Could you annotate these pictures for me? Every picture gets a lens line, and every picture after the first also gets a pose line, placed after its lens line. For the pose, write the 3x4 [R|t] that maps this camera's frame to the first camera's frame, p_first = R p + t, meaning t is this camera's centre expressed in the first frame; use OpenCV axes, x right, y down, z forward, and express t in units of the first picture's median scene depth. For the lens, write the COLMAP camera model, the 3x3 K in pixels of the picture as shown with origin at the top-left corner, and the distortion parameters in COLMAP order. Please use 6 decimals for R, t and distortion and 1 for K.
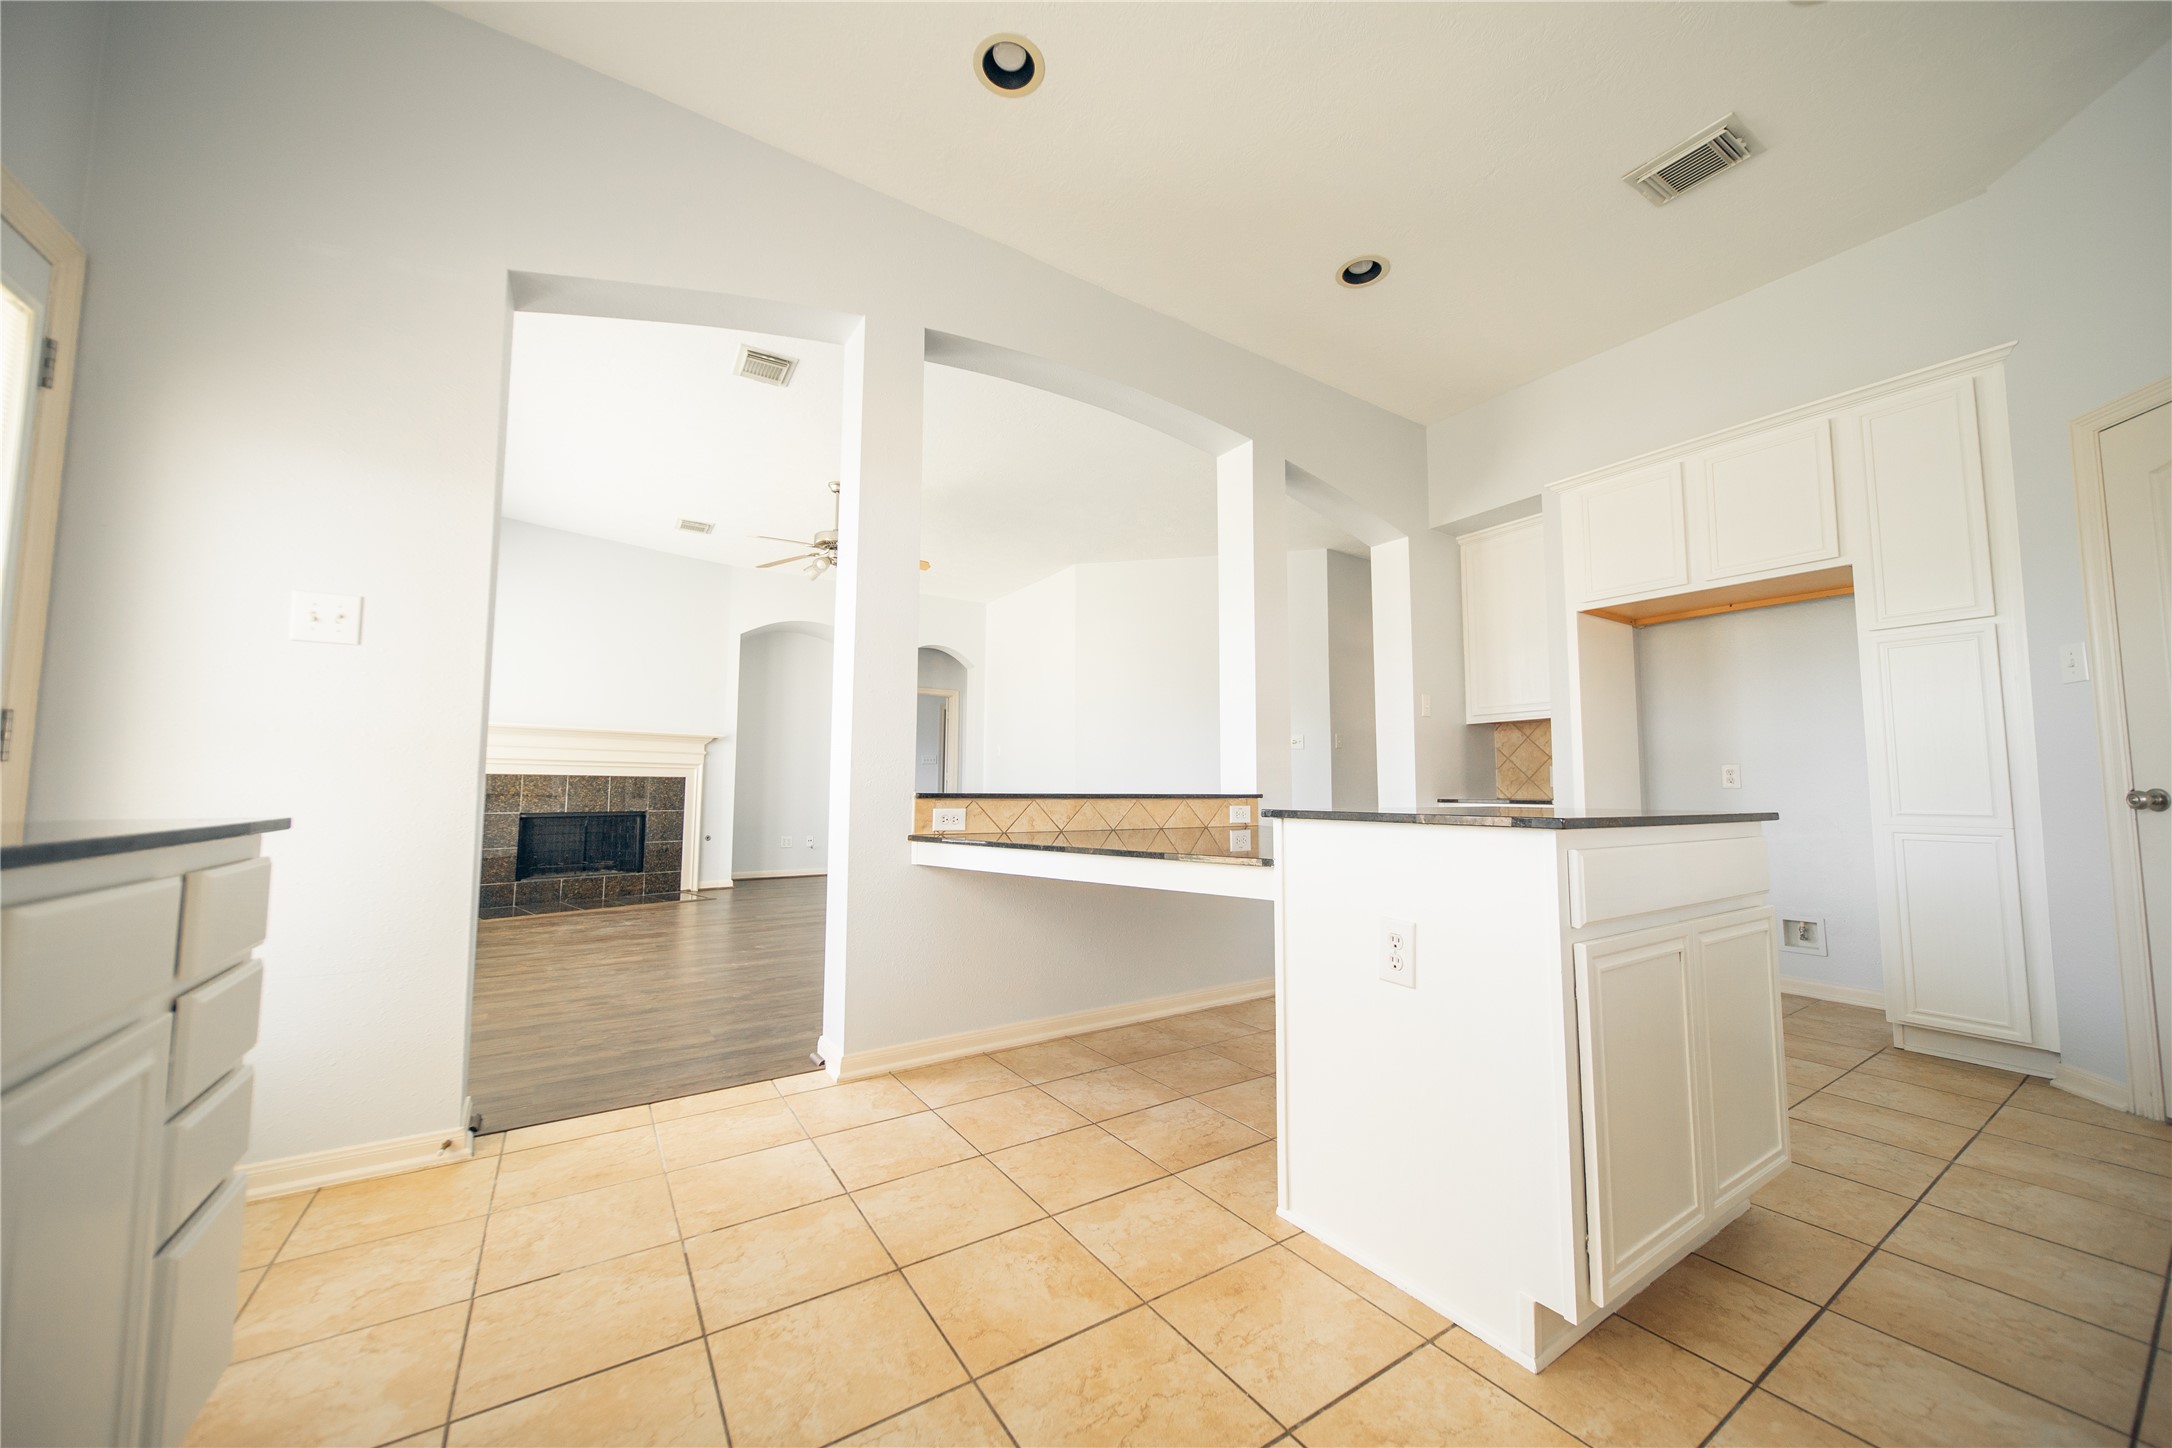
lens RADIAL K [[775.3, 0, 1086.0], [0, 775.3, 724.0], [0, 0, 1]] dist [-0.001428, -0.001349]
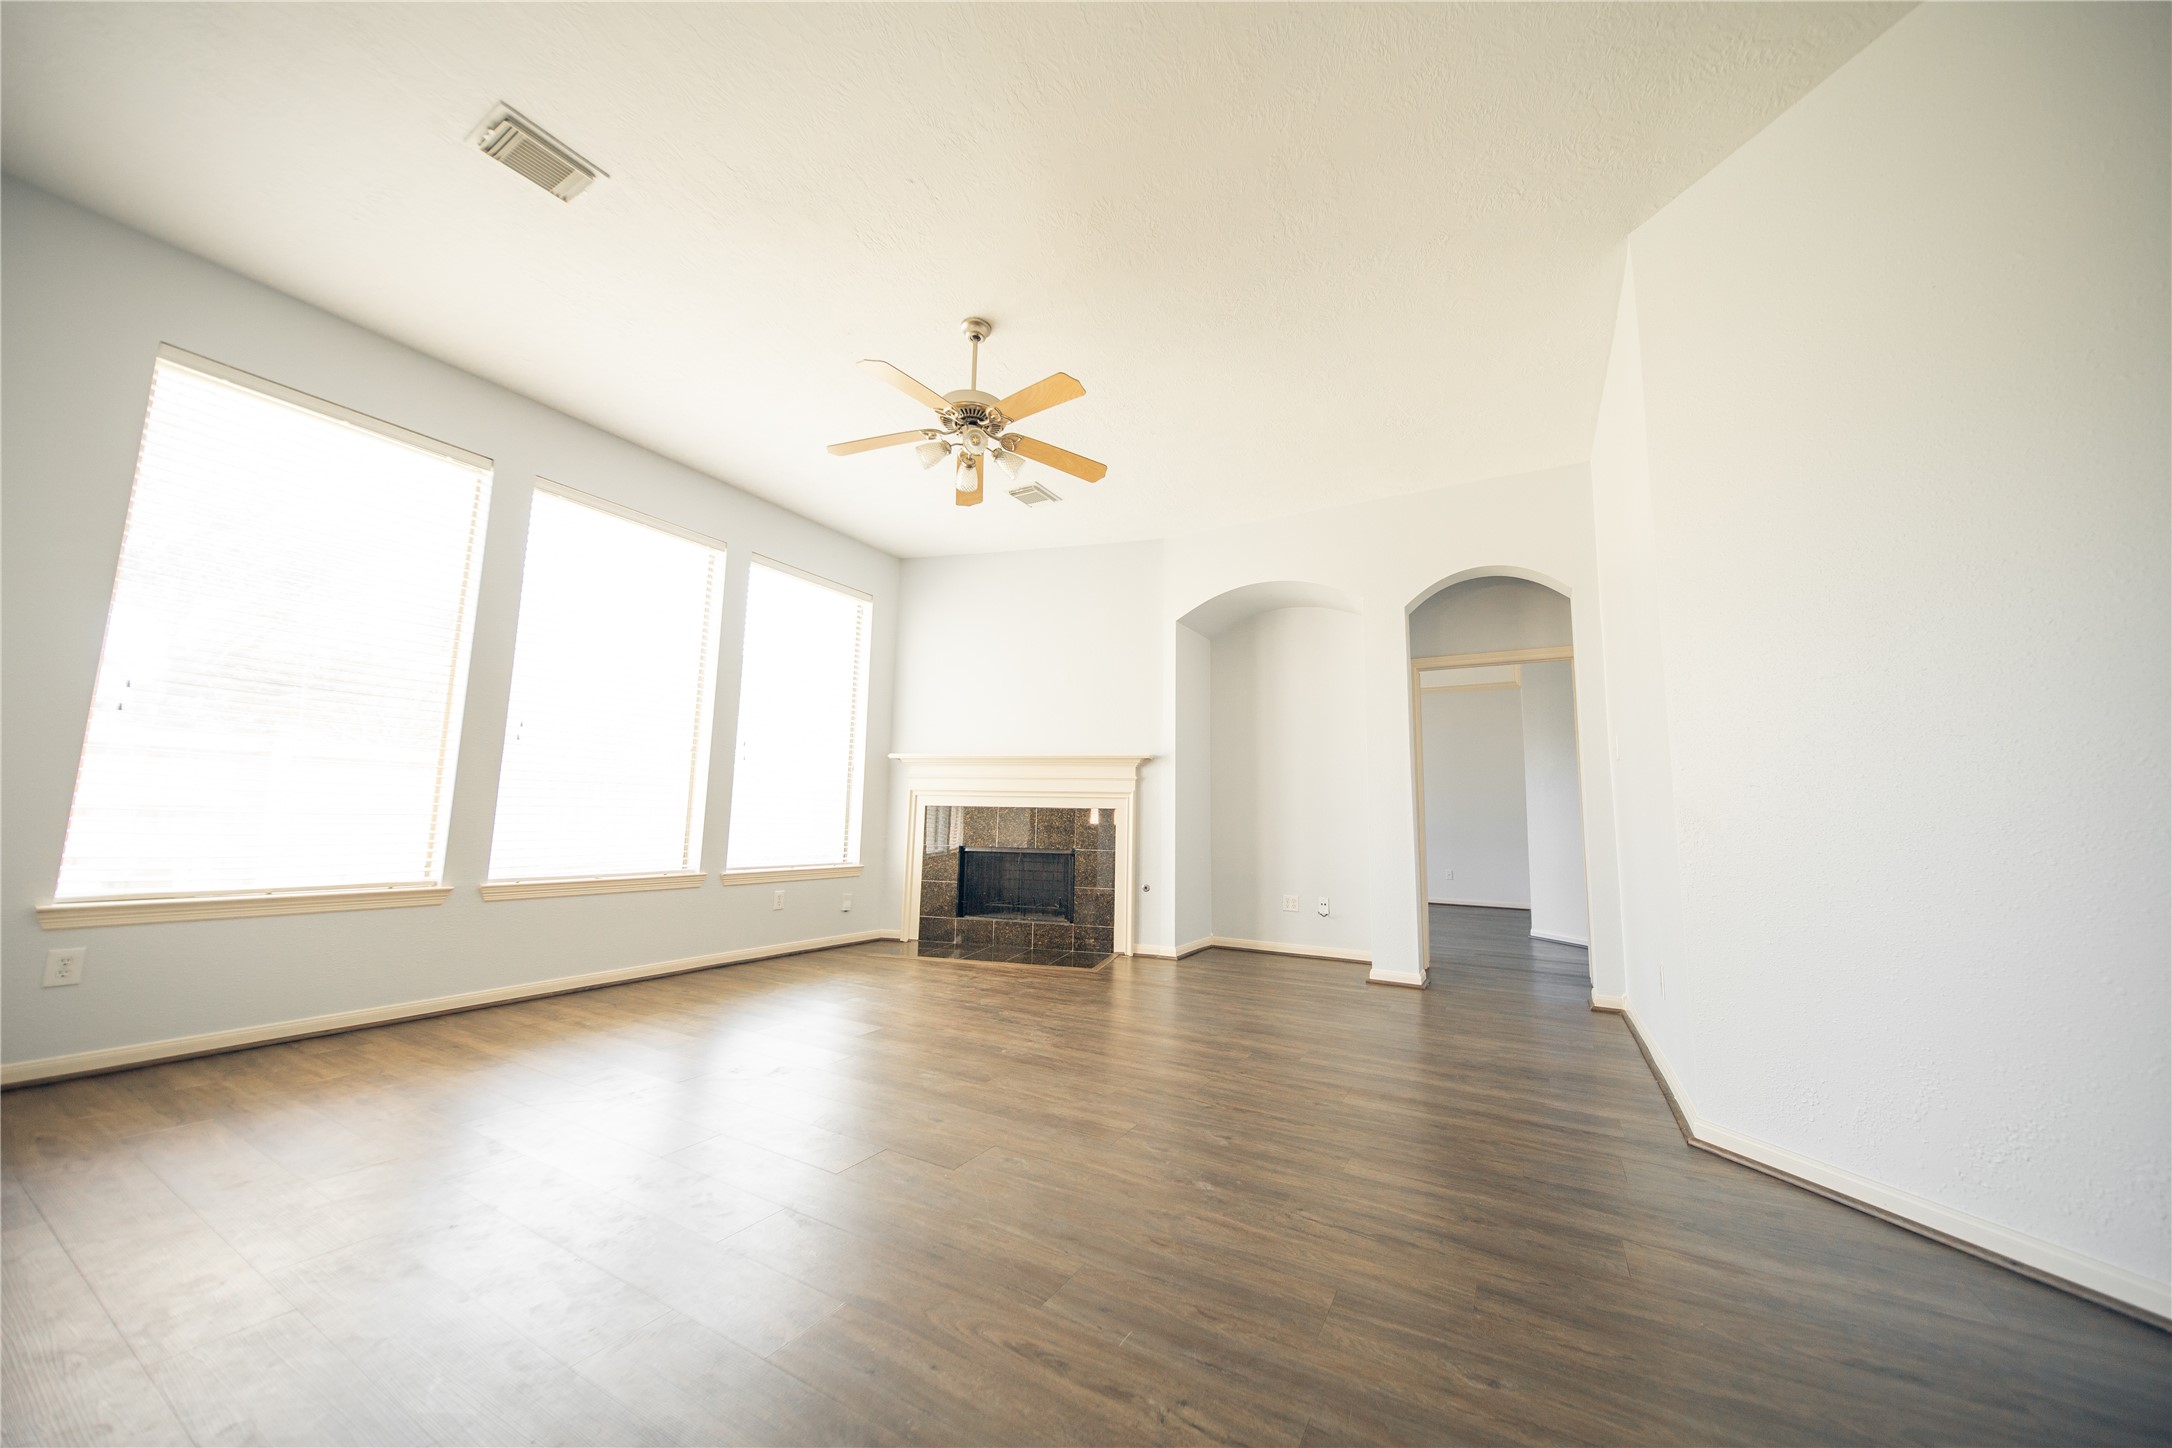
lens RADIAL K [[750.6, 0, 1087.2], [0, 750.6, 729.8], [0, 0, 1]] dist [-0.000233, -0.000049]
pose [[0.453337, -0.107591, -0.884822, 0.180758], [0.057534, 0.994150, -0.091408, 0.061474], [0.889481, -0.009469, 0.456875, 0.673406]]
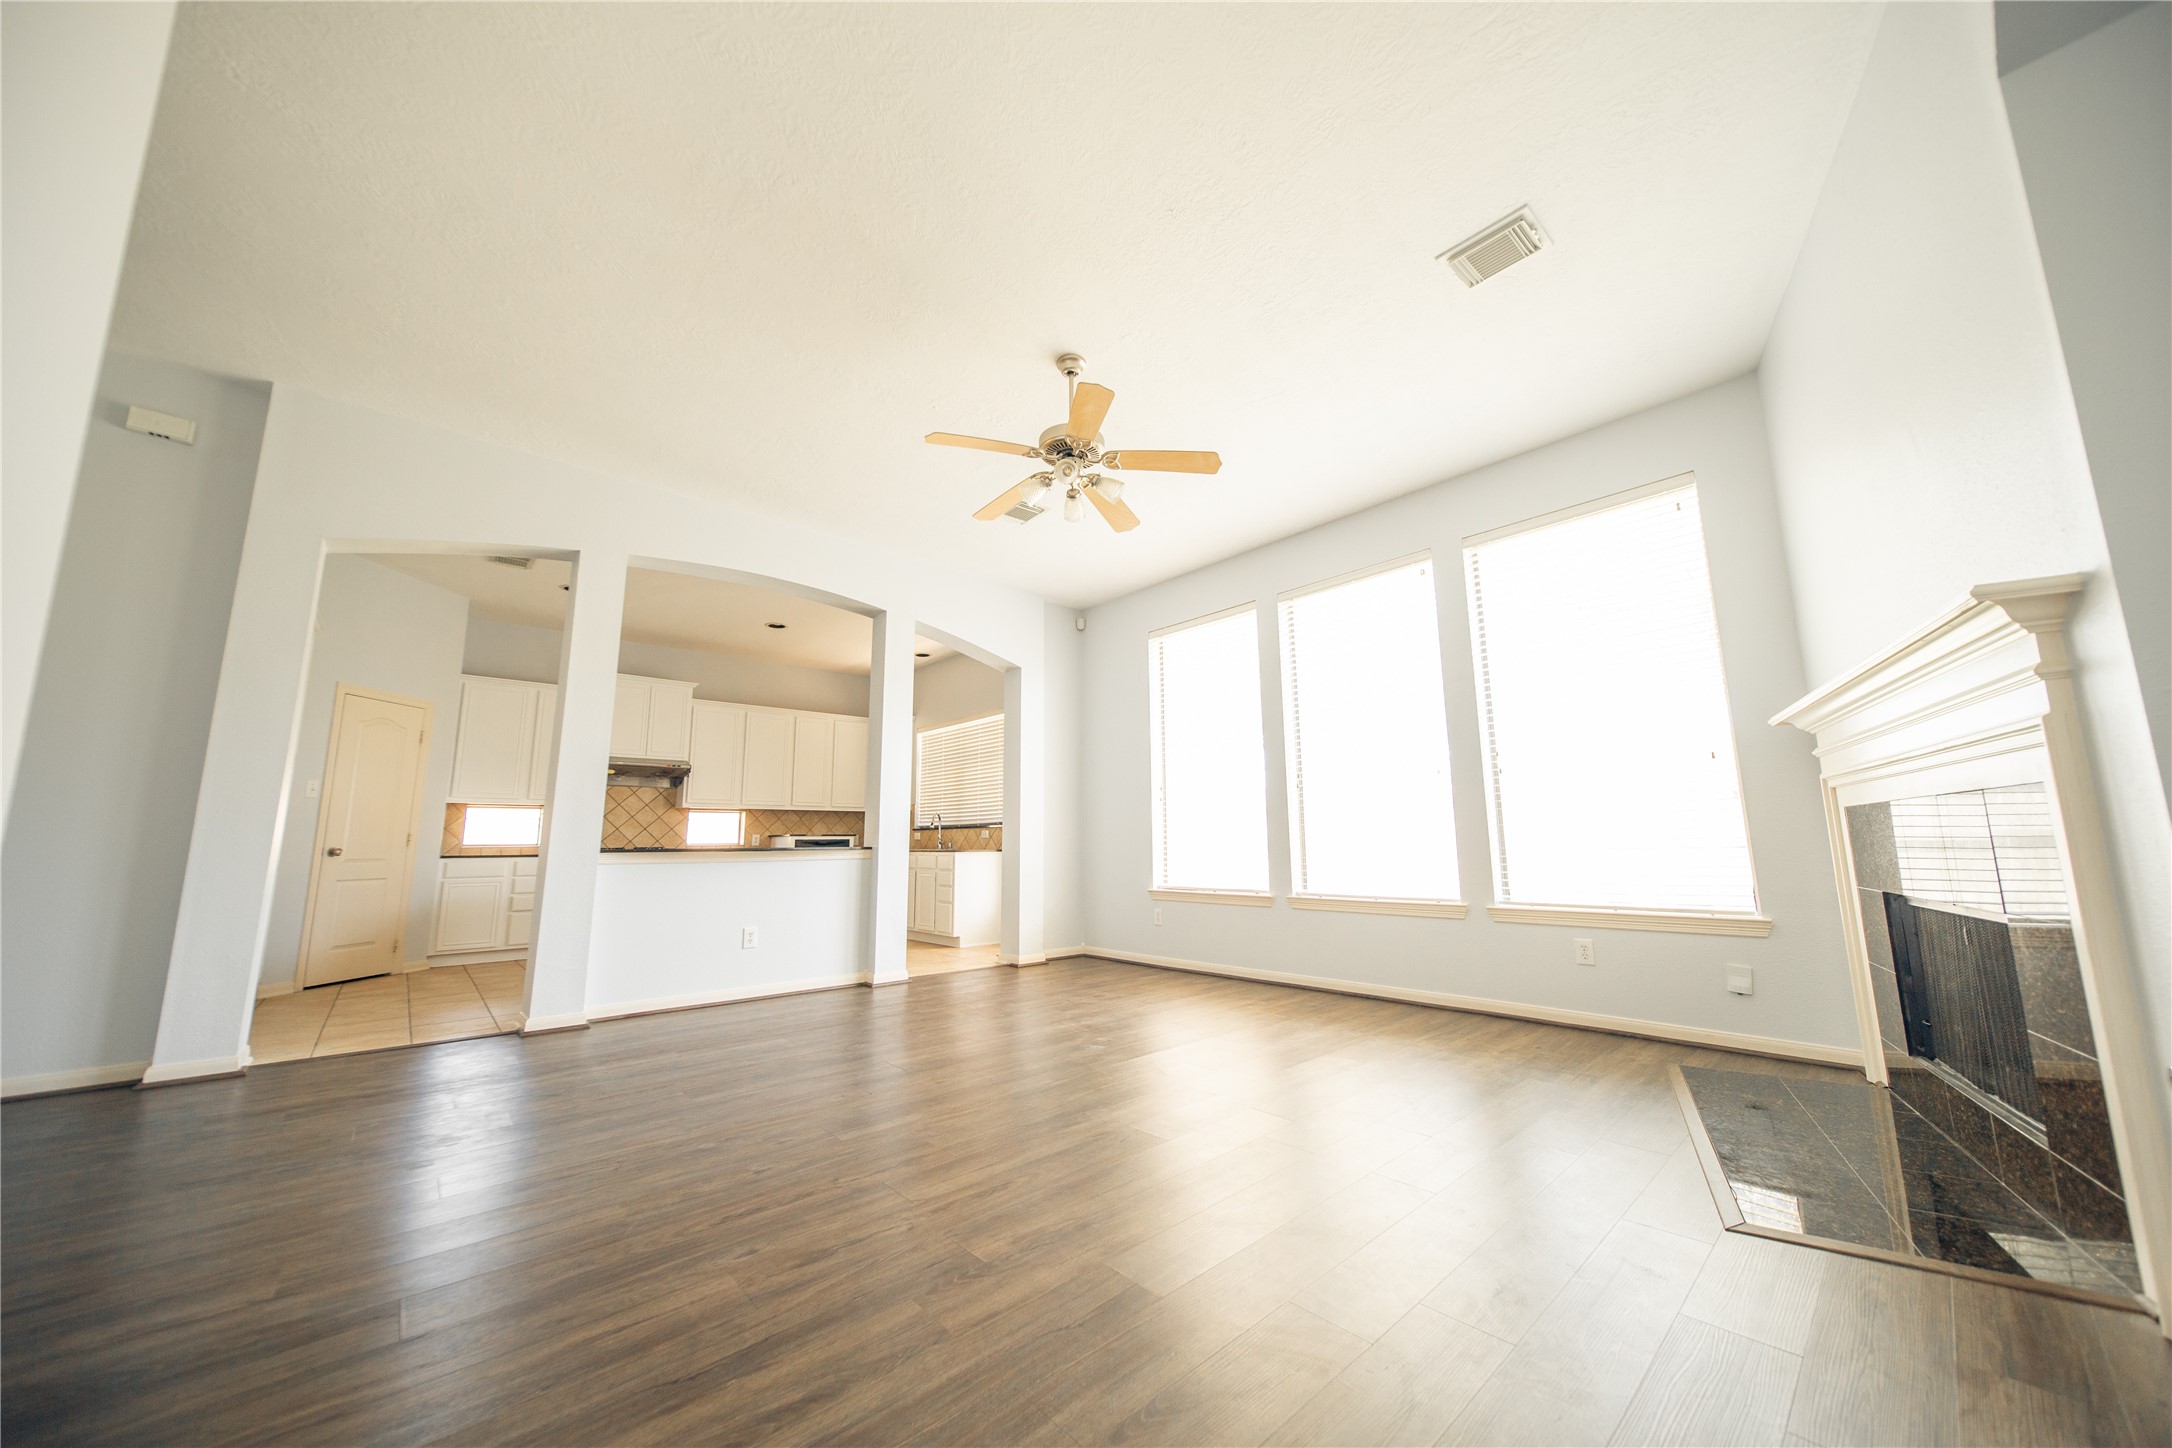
lens RADIAL K [[756.7, 0, 1095.9], [0, 756.7, 722.9], [0, 0, 1]] dist [-0.000843, -0.000542]
pose [[-0.986742, -0.021539, -0.160858, -0.208232], [0.018355, 0.969984, -0.242475, 0.111745], [0.161253, -0.242213, -0.956729, 1.284939]]
